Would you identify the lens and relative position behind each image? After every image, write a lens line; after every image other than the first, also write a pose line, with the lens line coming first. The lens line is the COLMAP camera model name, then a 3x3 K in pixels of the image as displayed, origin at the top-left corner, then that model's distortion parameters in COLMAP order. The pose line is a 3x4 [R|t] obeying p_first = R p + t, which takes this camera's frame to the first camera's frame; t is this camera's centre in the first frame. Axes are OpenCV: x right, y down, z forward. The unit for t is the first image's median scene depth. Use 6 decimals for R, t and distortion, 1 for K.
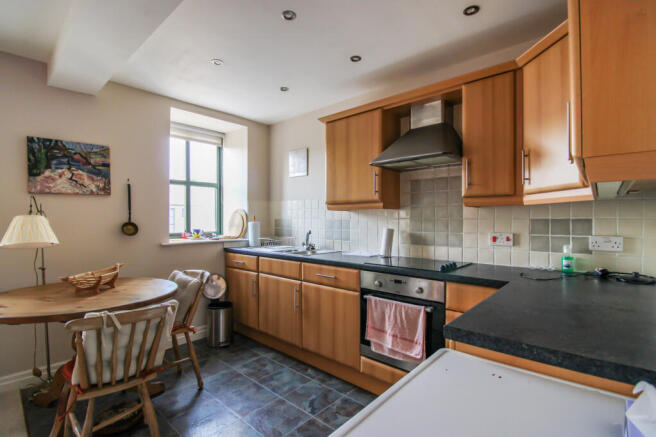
lens RADIAL K [[306.6, 0, 328.2], [0, 306.6, 221.3], [0, 0, 1]] dist [-0.001957, -0.000128]
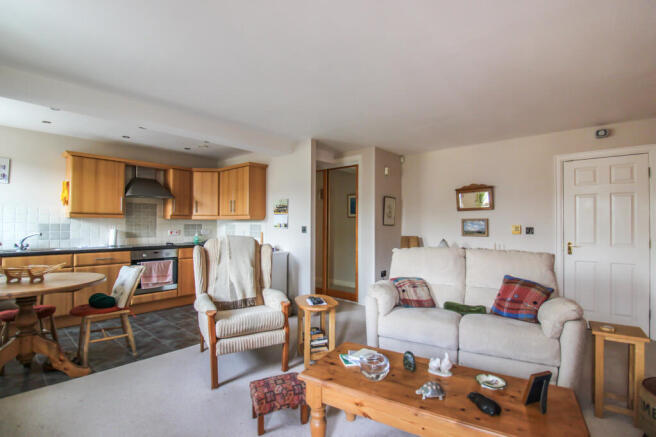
lens RADIAL K [[306.6, 0, 328.2], [0, 306.6, 220.0], [0, 0, 1]] dist [-0.001957, -0.000128]
pose [[-0.007580, 0.010342, 0.999918, -1.804163], [-0.005492, 0.999931, -0.010384, -0.021590], [-0.999956, -0.005570, -0.007523, -0.208153]]
